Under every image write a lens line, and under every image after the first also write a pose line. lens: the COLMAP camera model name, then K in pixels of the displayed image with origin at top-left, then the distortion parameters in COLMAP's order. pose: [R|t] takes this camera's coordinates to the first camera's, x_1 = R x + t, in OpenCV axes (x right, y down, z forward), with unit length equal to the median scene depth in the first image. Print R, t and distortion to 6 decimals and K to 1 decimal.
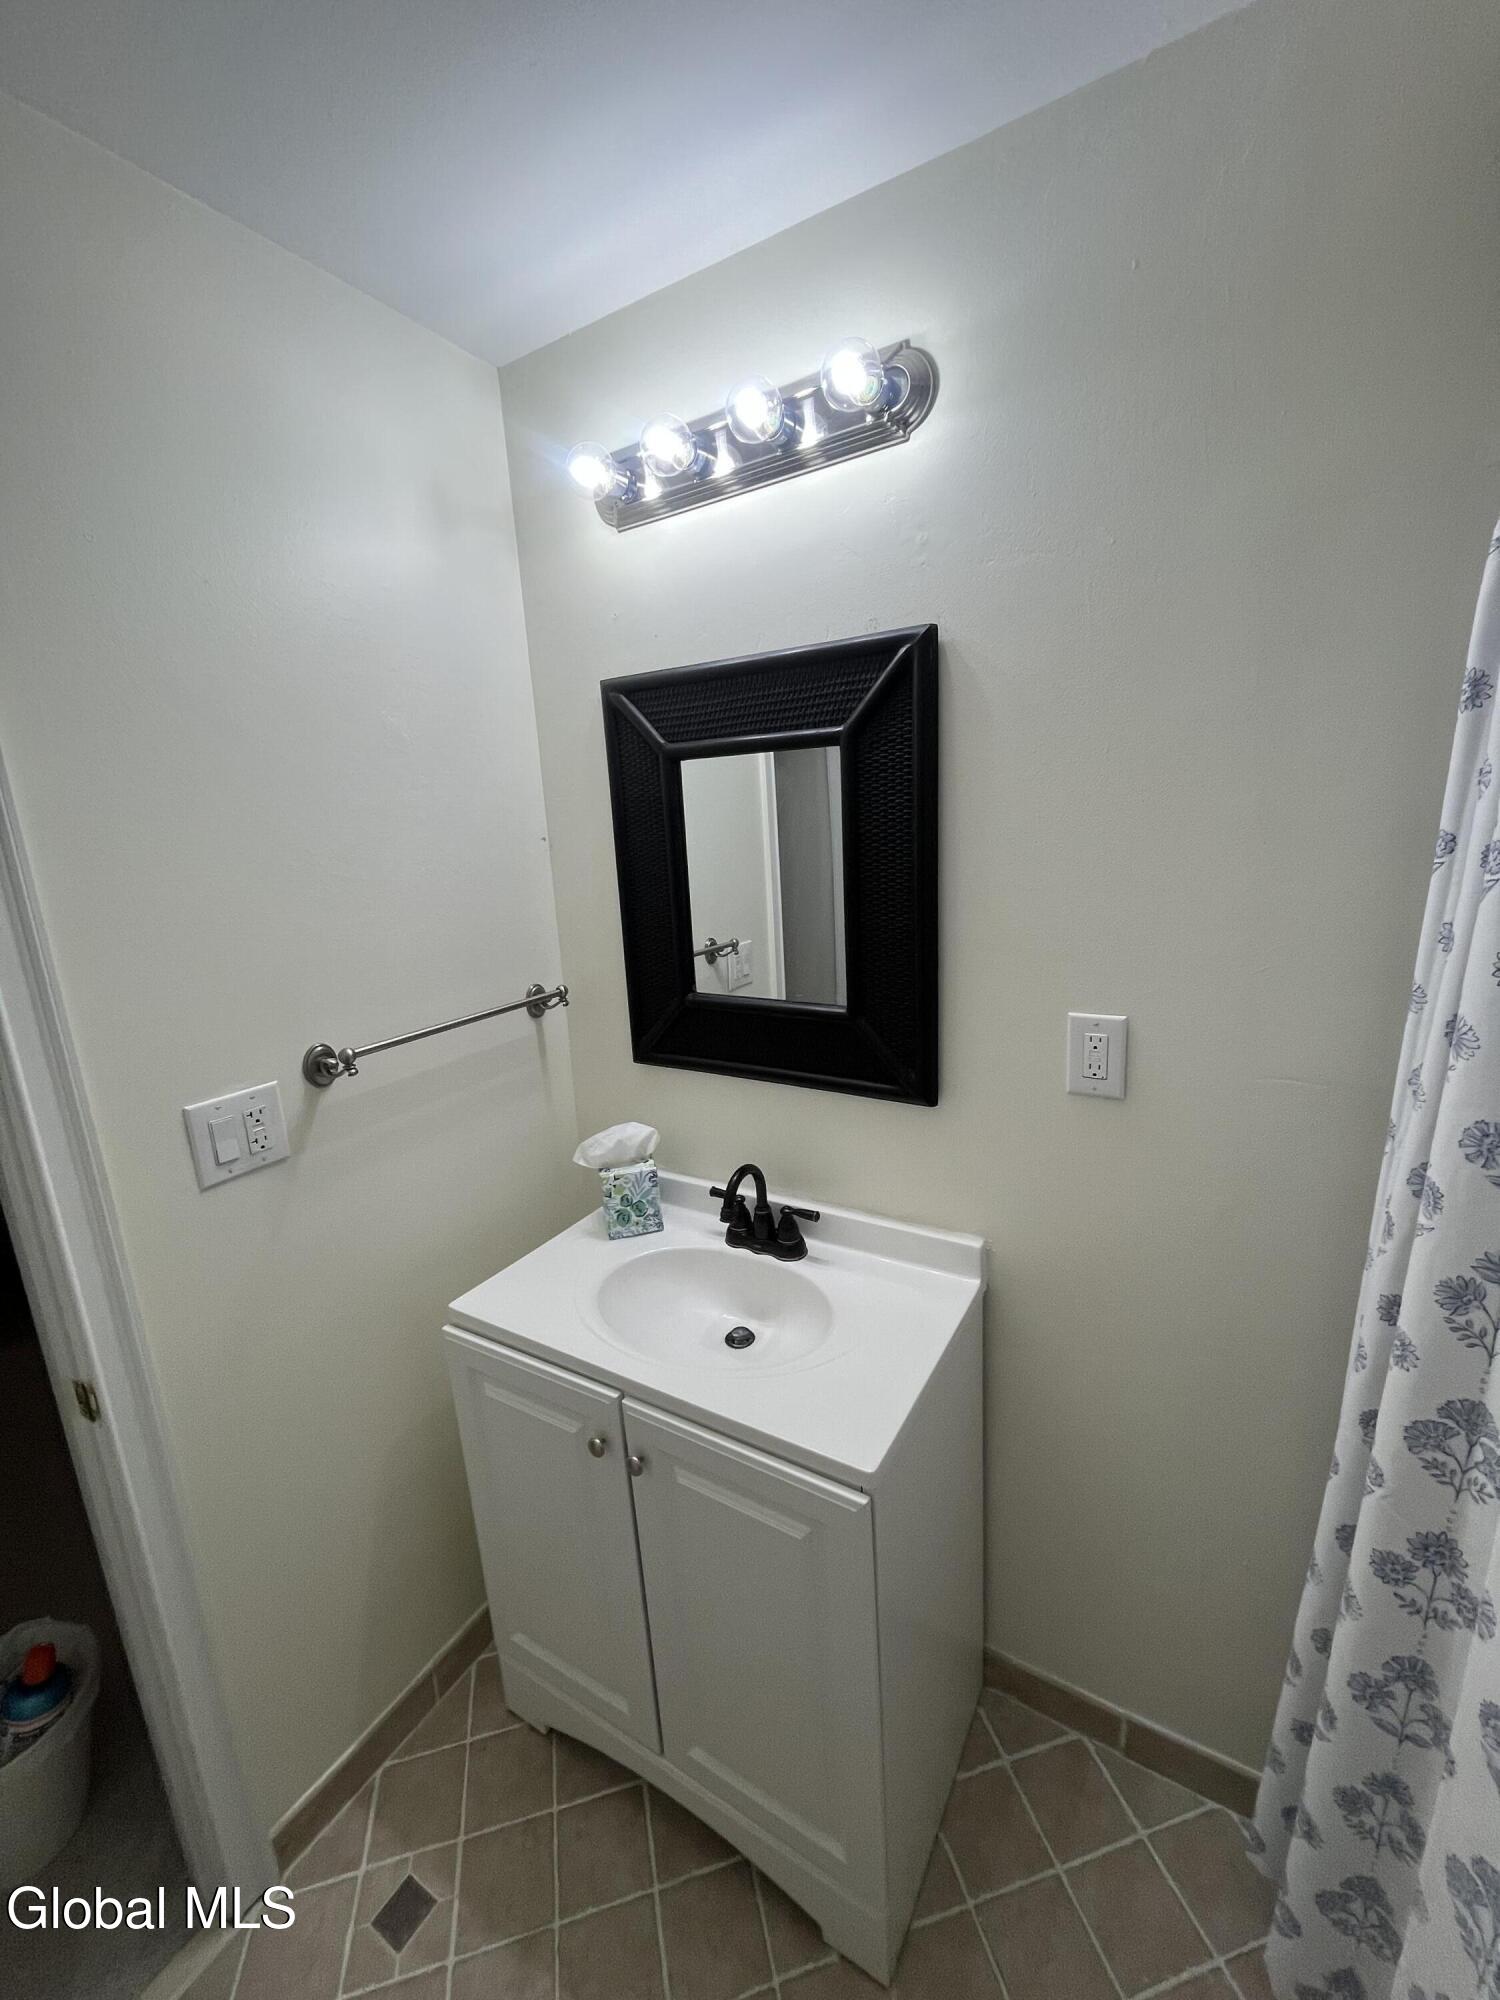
lens RADIAL K [[811.6, 0, 750.0], [0, 811.6, 1000.0], [0, 0, 1]] dist [0.000051, -0.000282]
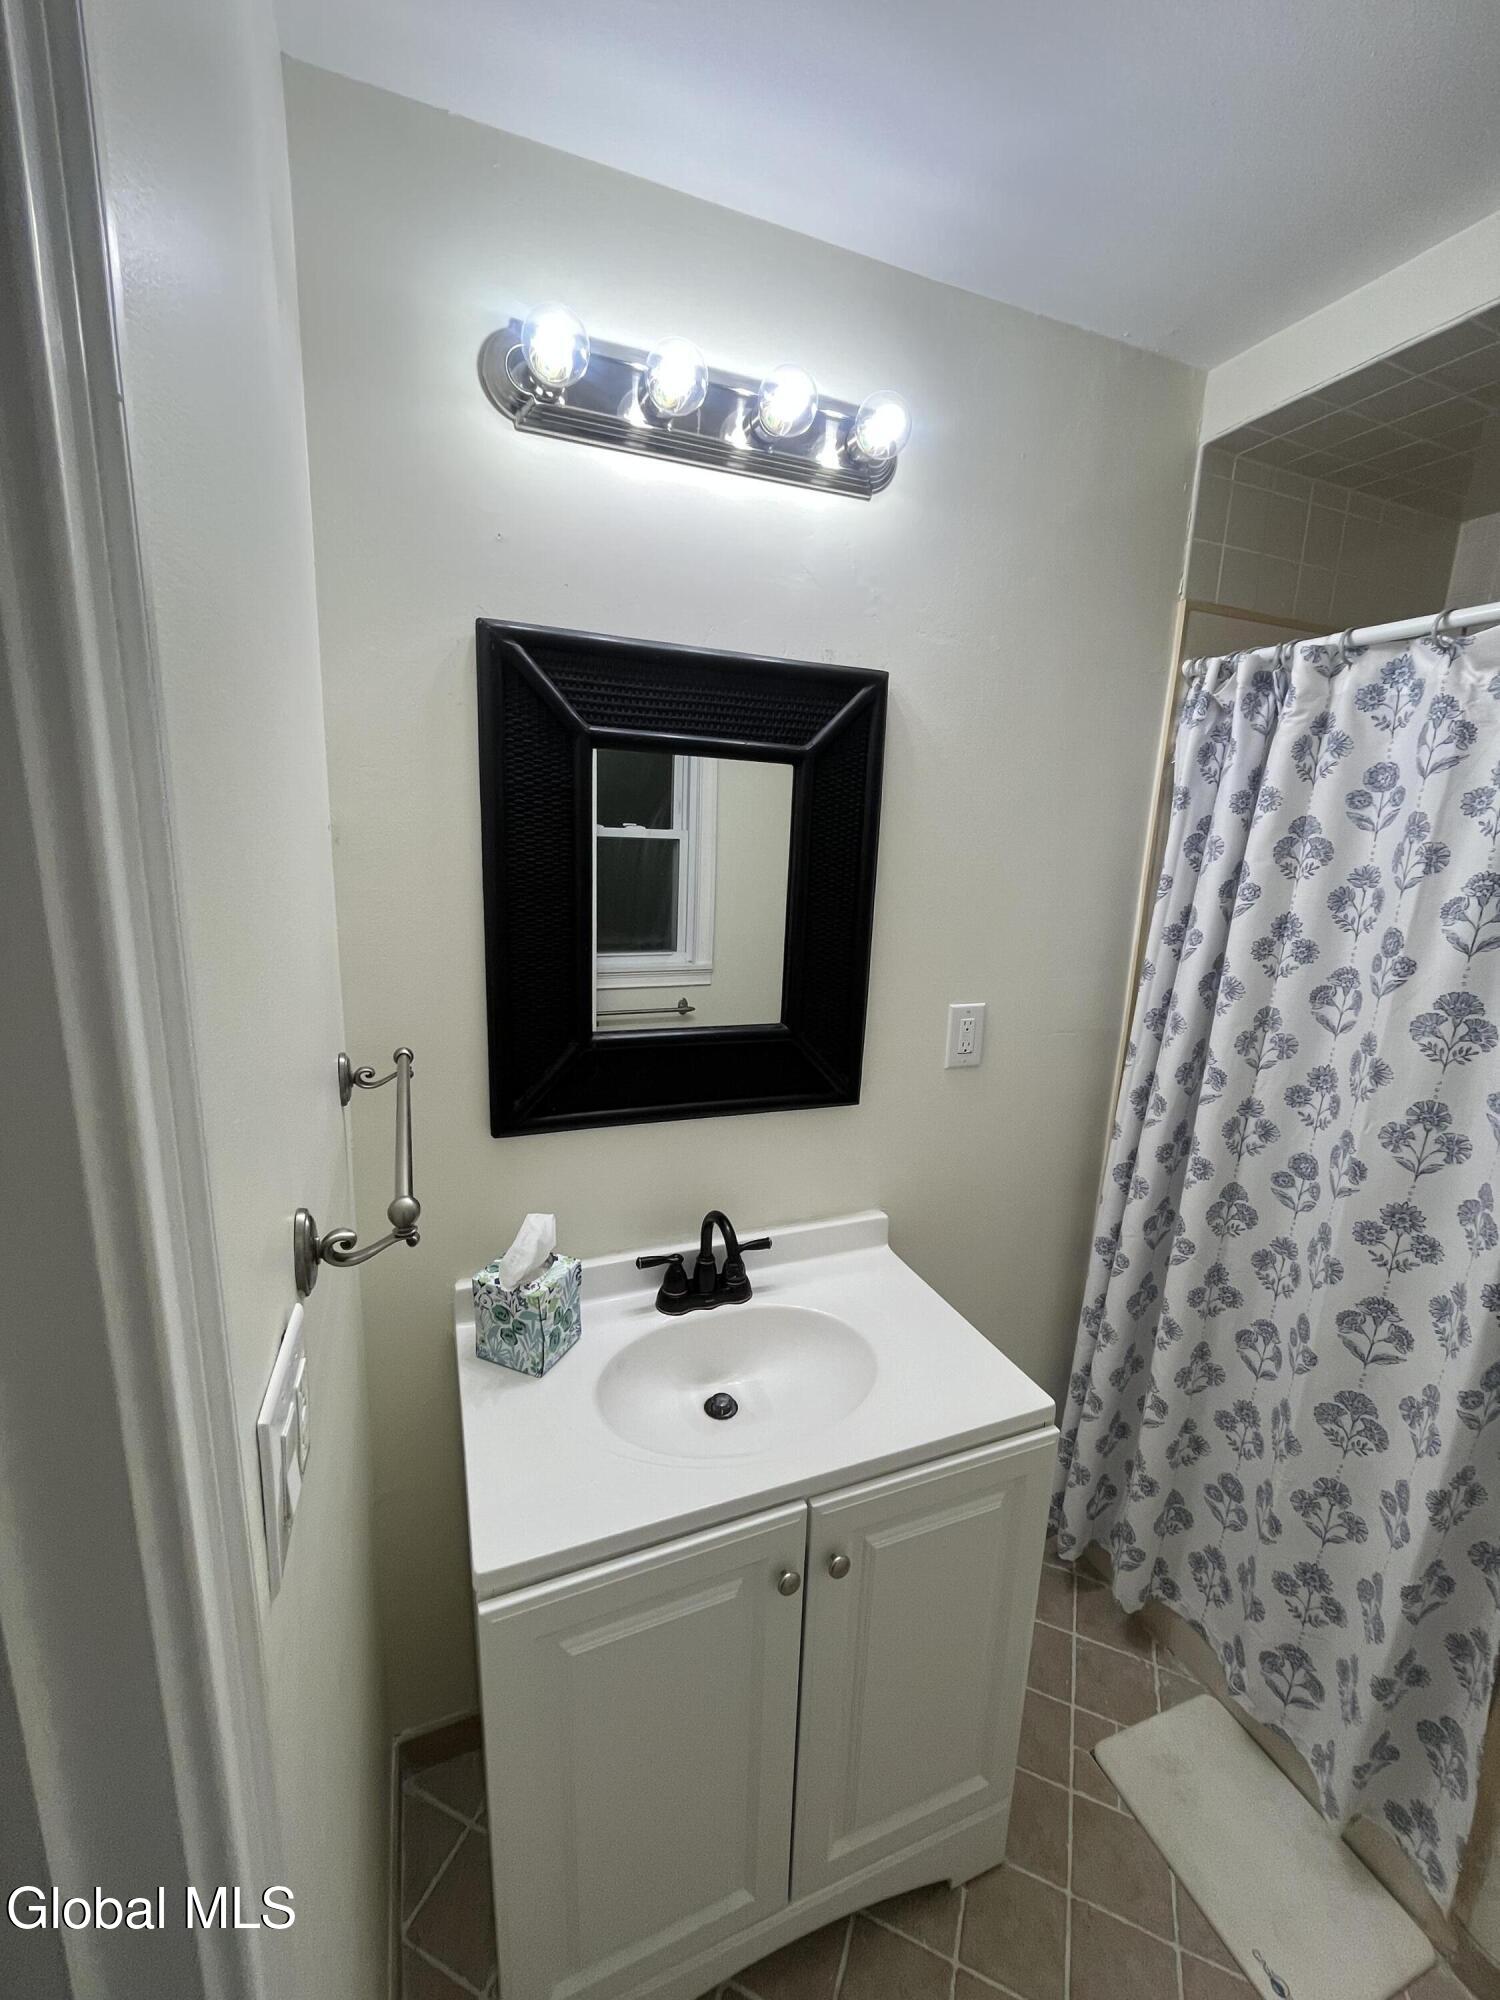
lens RADIAL K [[806.7, 0, 747.0], [0, 806.7, 1001.4], [0, 0, 1]] dist [-0.003630, 0.000002]
pose [[0.595101, -0.090009, 0.798594, -0.726122], [0.106198, 0.993801, 0.032873, -0.059034], [-0.796603, 0.065246, 0.600971, 0.451621]]
